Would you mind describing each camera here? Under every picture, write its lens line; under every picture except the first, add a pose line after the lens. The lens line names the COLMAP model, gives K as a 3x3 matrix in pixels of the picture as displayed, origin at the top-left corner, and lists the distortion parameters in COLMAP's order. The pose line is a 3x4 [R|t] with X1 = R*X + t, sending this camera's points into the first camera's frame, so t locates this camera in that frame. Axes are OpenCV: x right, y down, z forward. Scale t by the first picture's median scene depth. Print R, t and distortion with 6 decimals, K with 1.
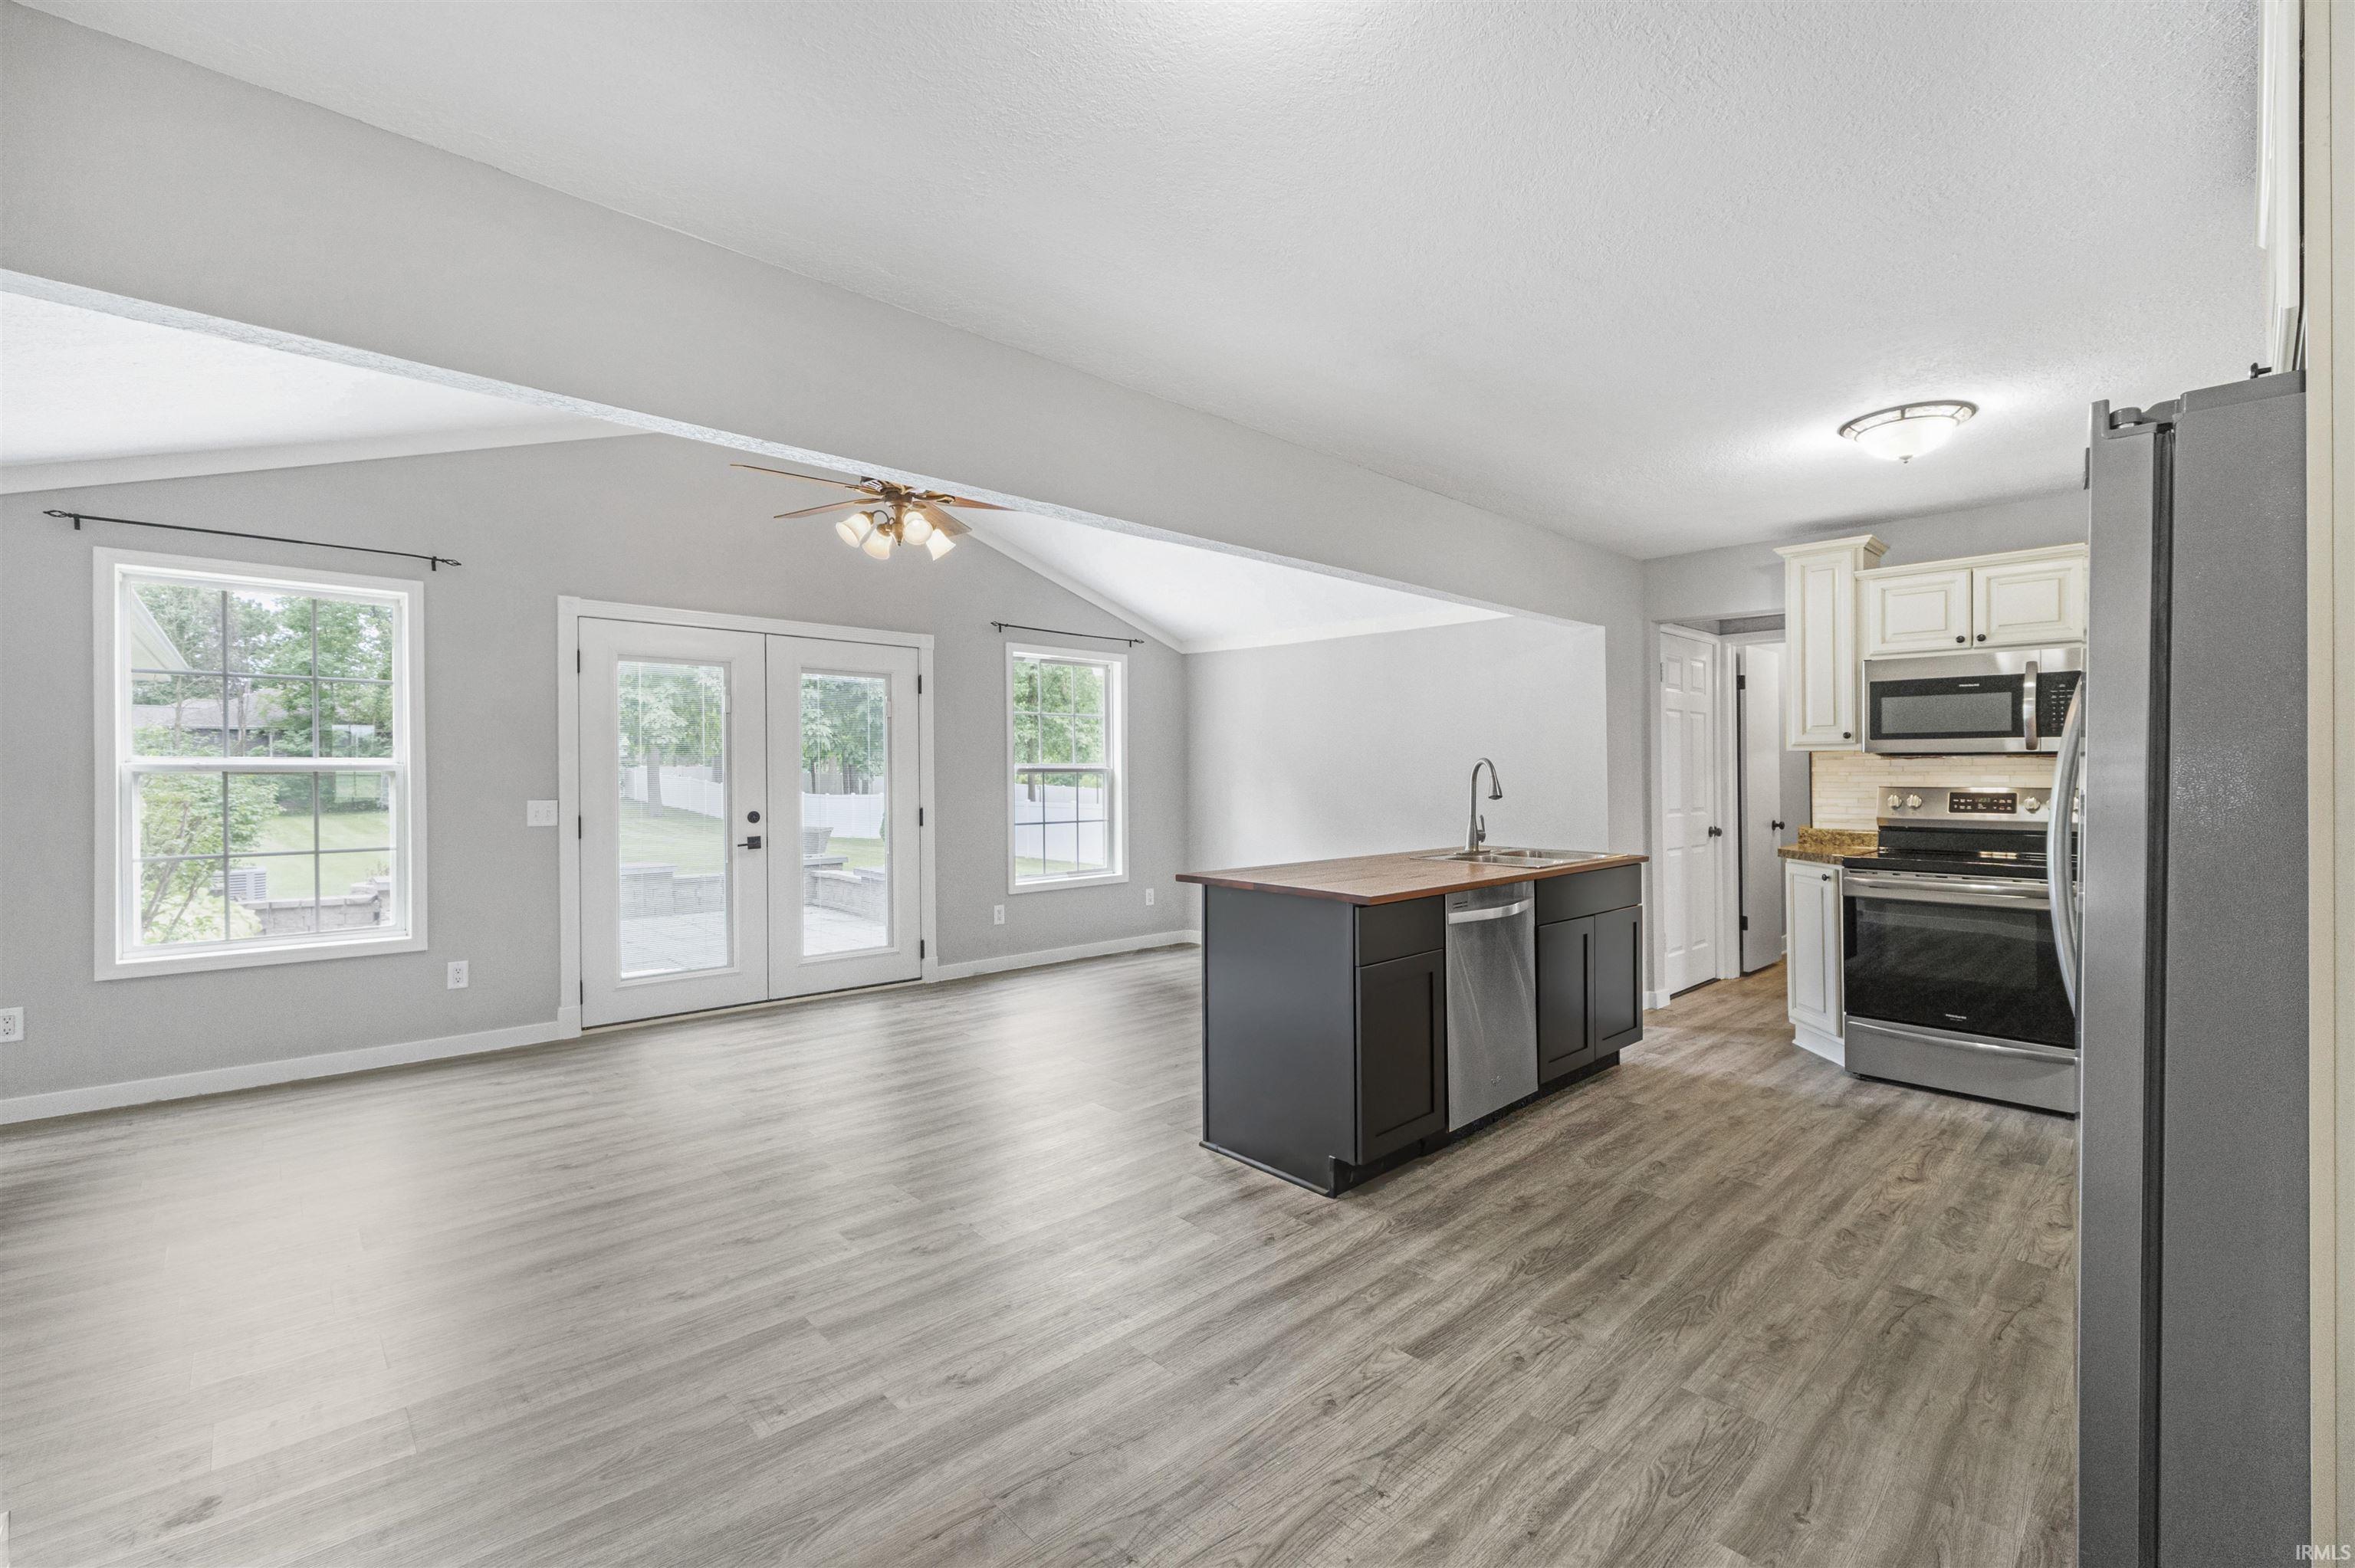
lens RADIAL K [[984.2, 0, 1202.4], [0, 984.2, 769.5], [0, 0, 1]] dist [-0.004145, -0.000530]
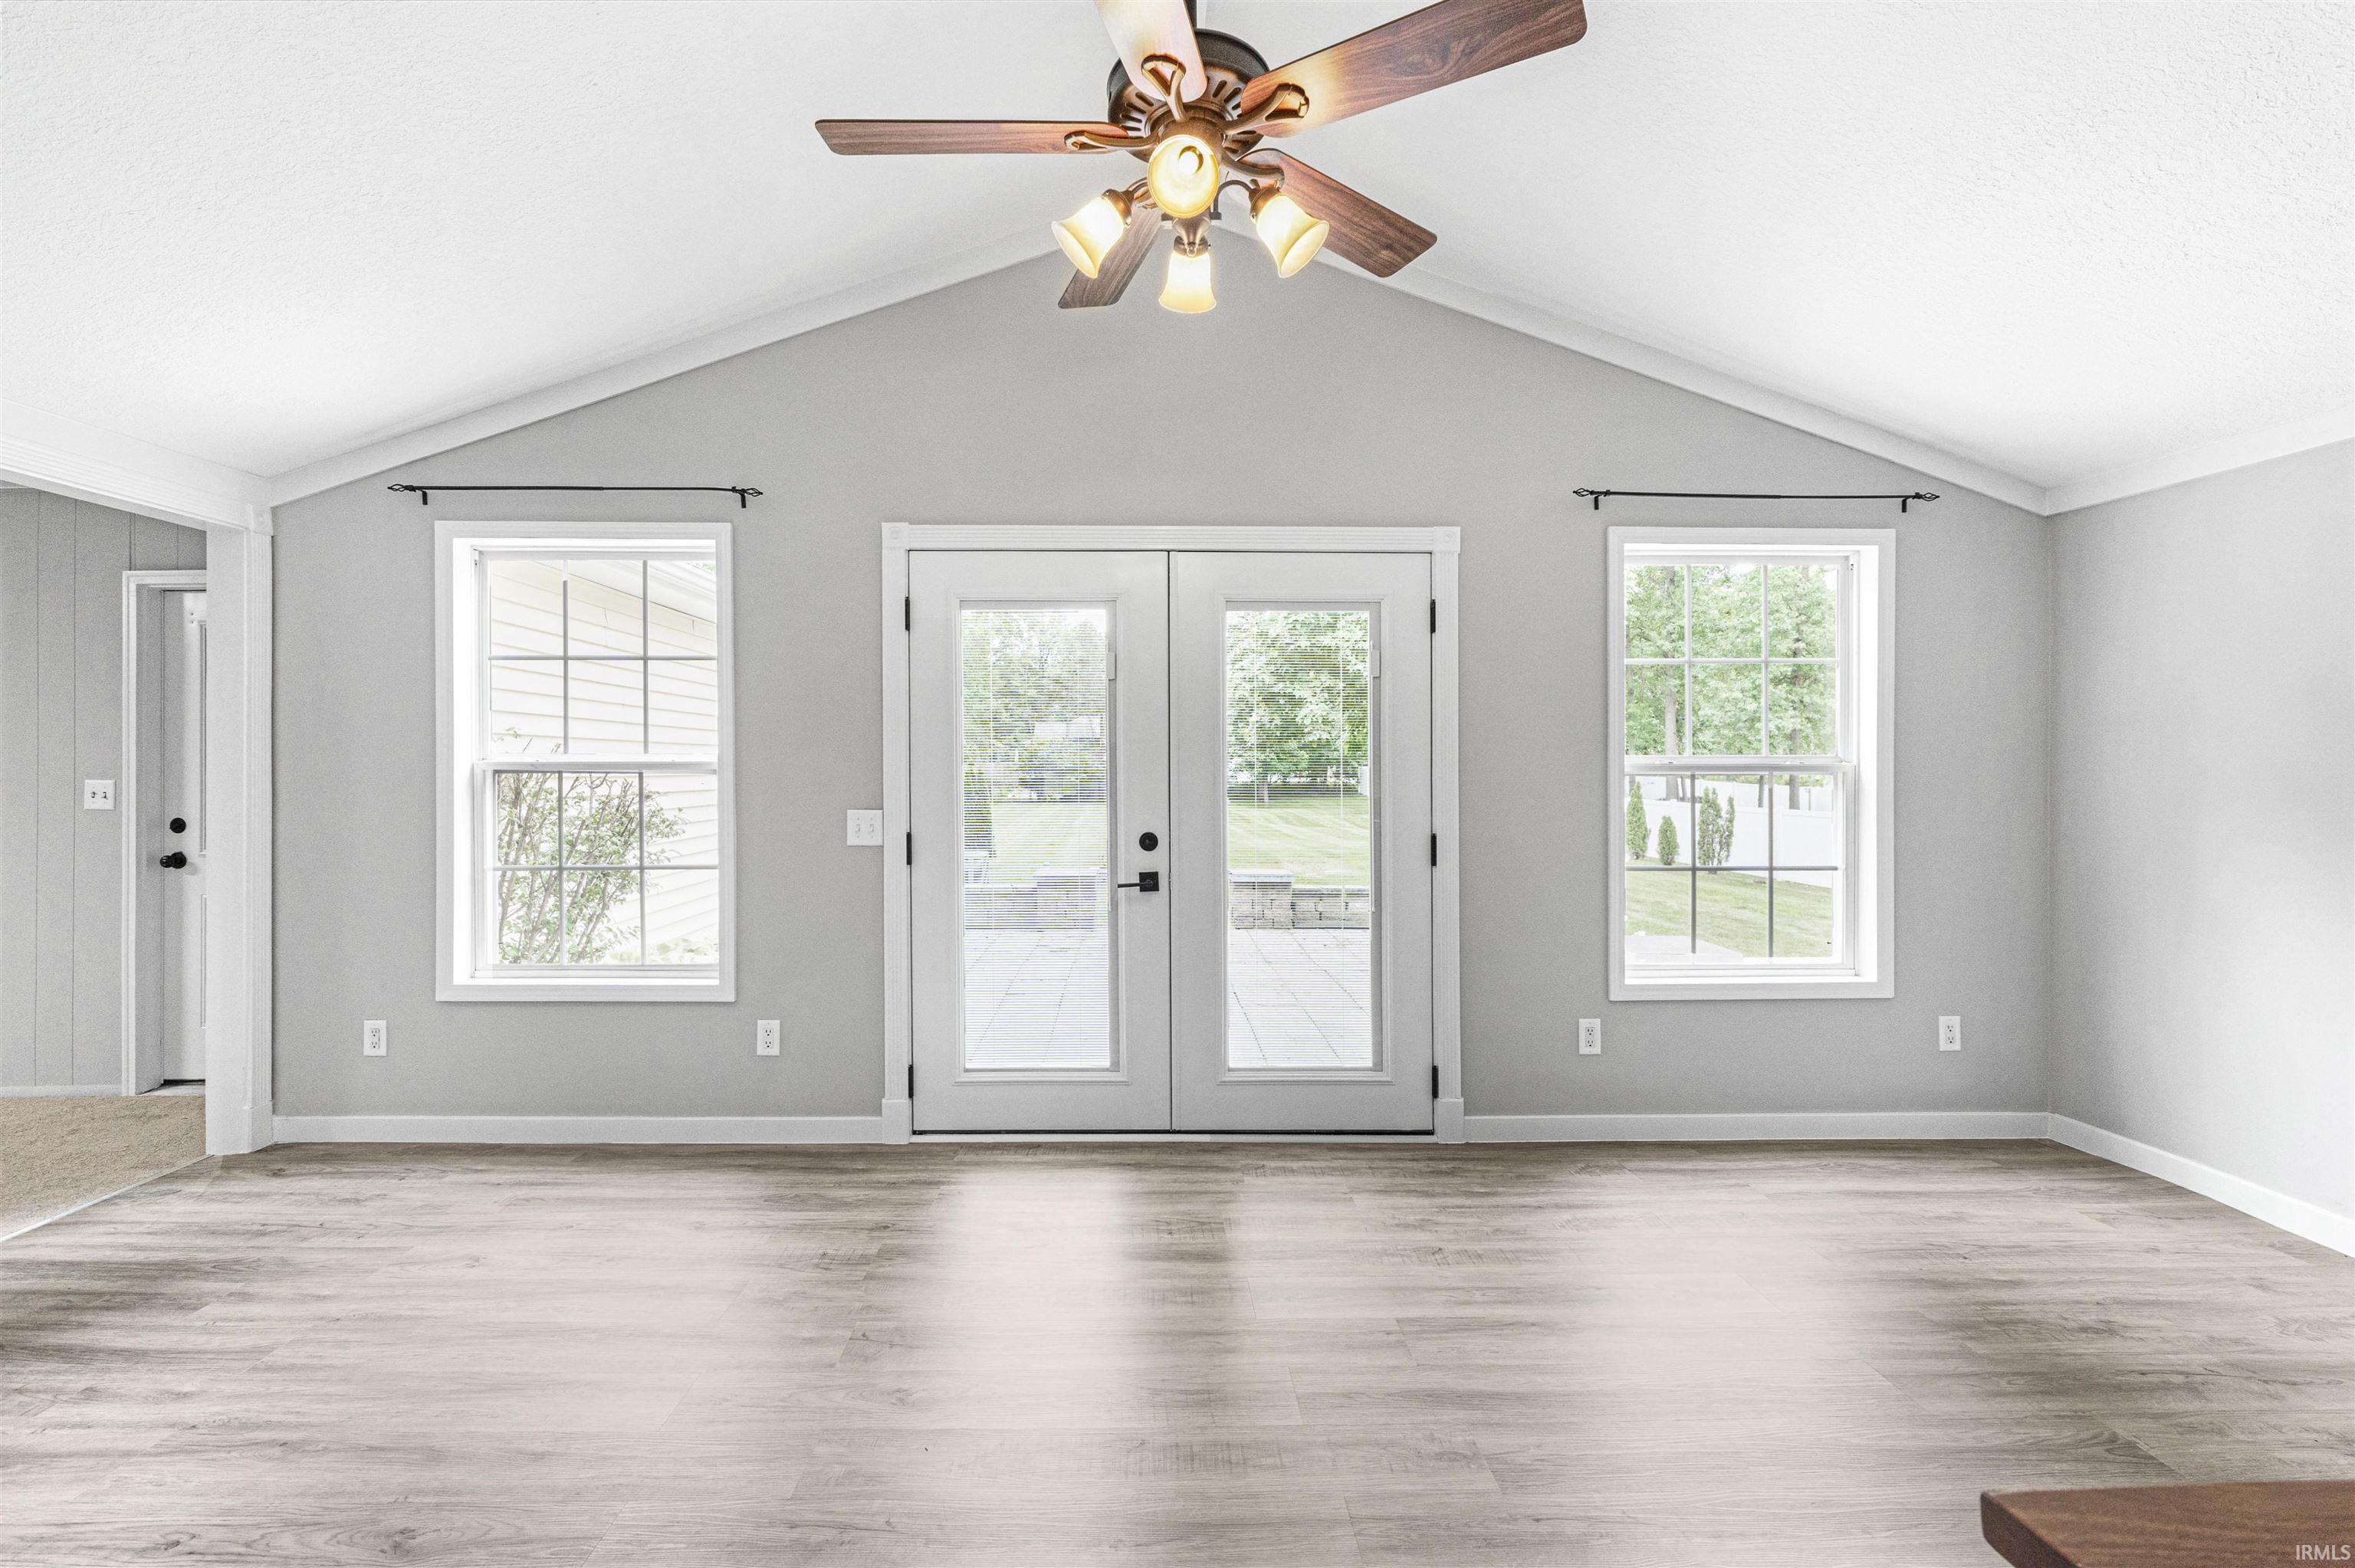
lens RADIAL K [[1000.9, 0, 1168.2], [0, 1000.9, 777.9], [0, 0, 1]] dist [-0.003094, -0.000227]
pose [[0.738055, 0.006236, -0.674711, -0.011749], [0.000522, 0.999952, 0.009813, 0.001019], [0.674740, -0.007595, 0.738017, 0.657837]]
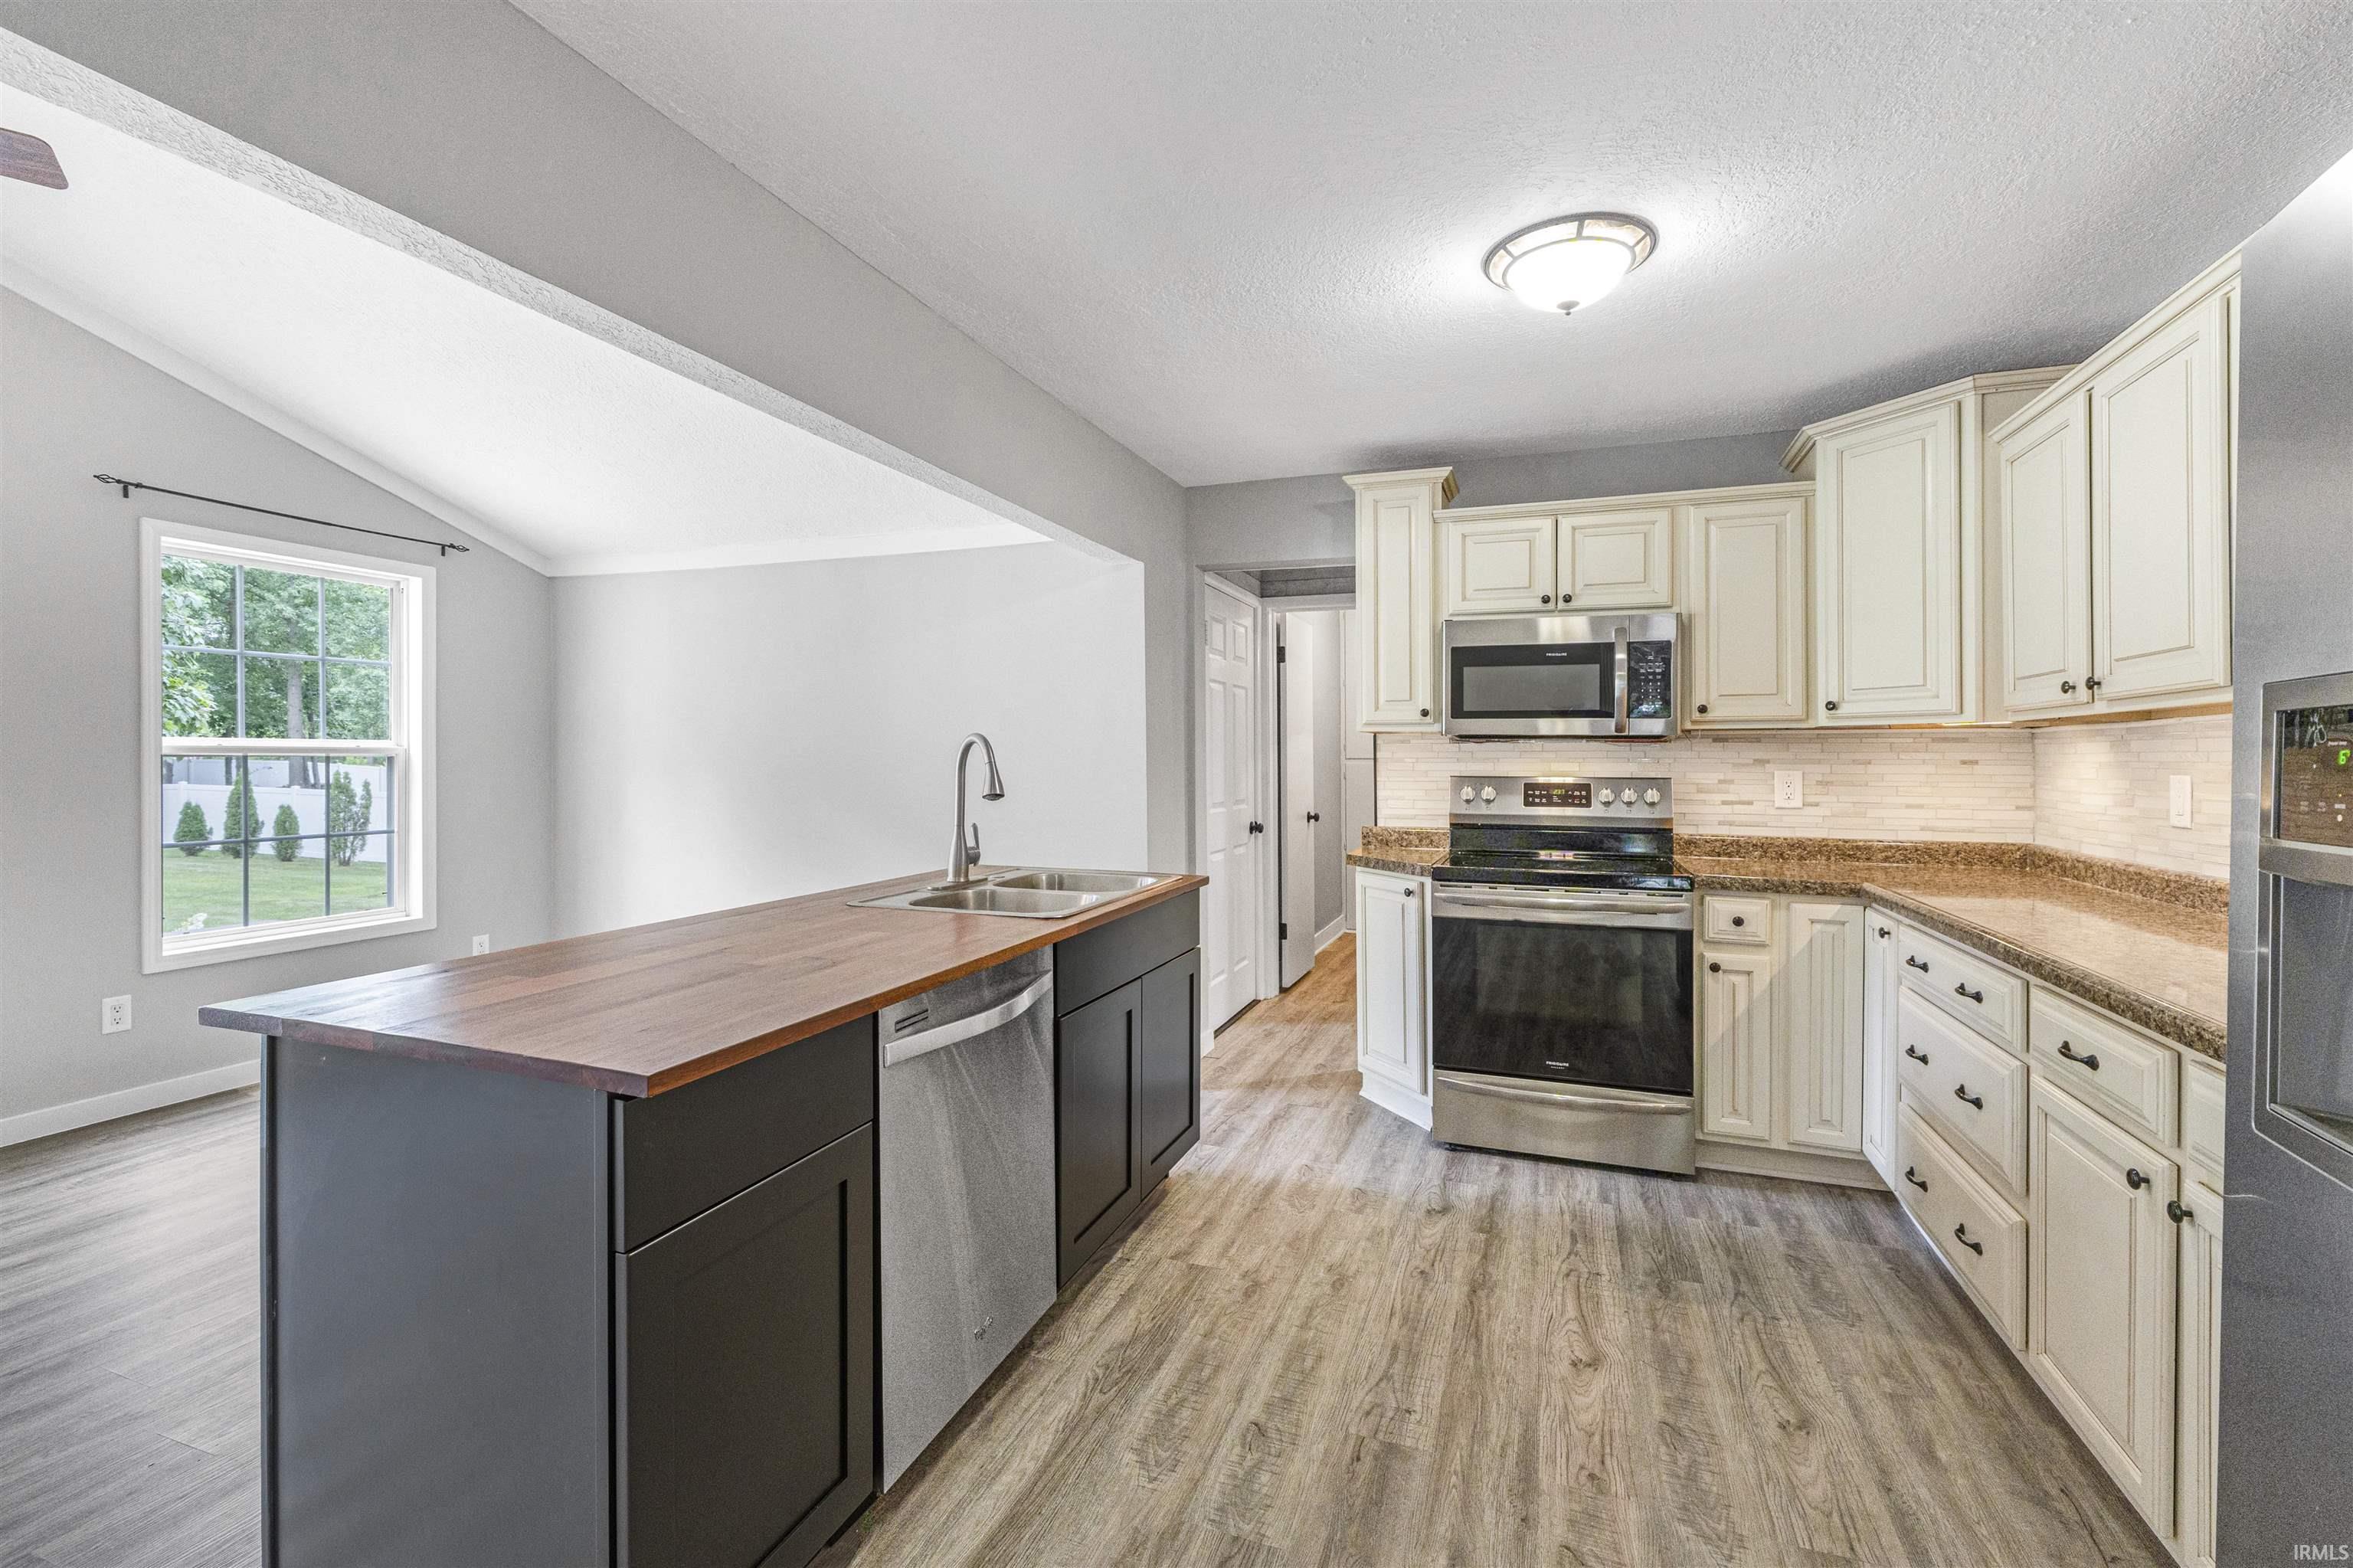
lens RADIAL K [[977.6, 0, 1197.8], [0, 977.6, 752.4], [0, 0, 1]] dist [-0.012785, -0.000272]
pose [[0.890366, 0.006442, 0.455200, 0.126425], [-0.005815, 0.999979, -0.002777, 0.001161], [-0.455209, -0.000175, 0.890385, 0.376152]]
